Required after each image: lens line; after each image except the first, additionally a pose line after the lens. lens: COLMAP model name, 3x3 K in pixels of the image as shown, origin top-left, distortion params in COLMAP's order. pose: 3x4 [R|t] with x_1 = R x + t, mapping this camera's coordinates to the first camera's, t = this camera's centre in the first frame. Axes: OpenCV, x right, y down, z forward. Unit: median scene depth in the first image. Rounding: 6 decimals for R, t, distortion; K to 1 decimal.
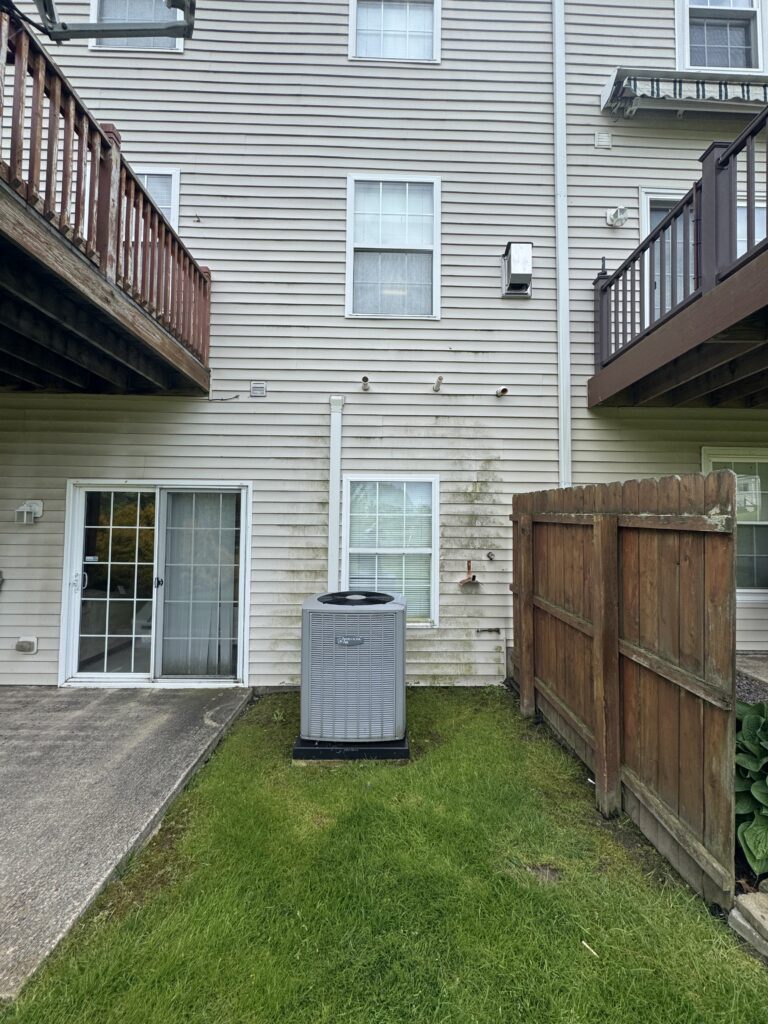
lens RADIAL K [[406.4, 0, 384.0], [0, 406.4, 512.0], [0, 0, 1]] dist [-0.000613, 0.000039]
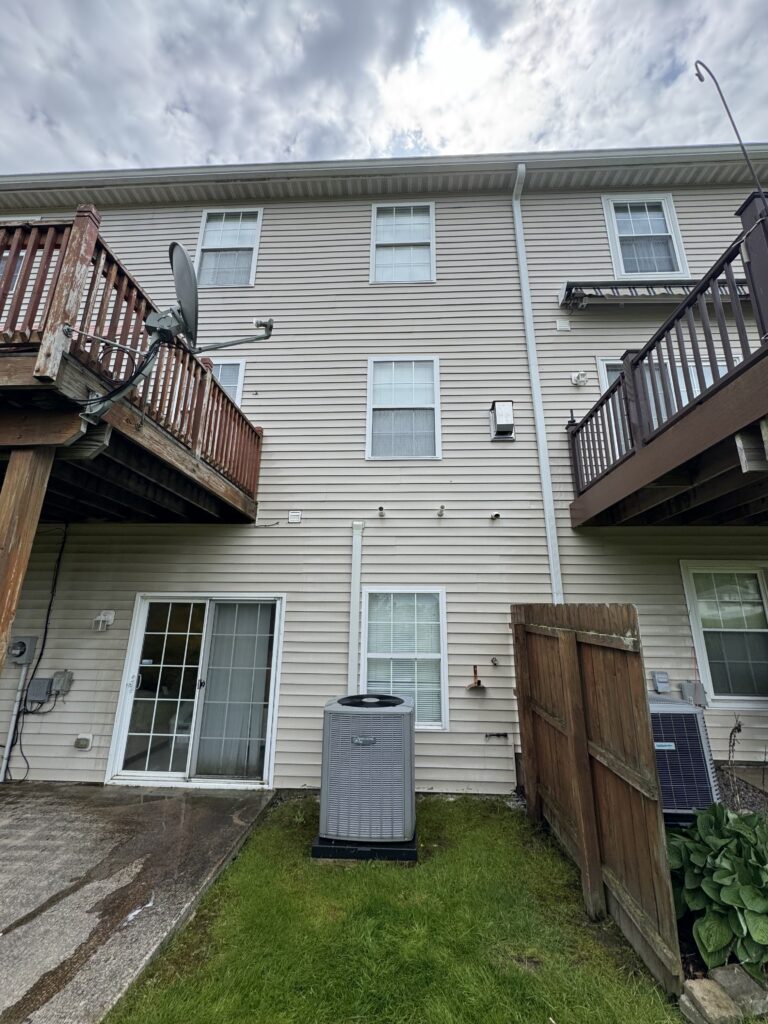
lens RADIAL K [[406.4, 0, 384.0], [0, 406.4, 512.0], [0, 0, 1]] dist [-0.000613, 0.000039]
pose [[0.997787, -0.017236, -0.064216, 0.041563], [0.002286, 0.974136, -0.225953, -0.039395], [0.066450, 0.225306, 0.972019, -0.189969]]
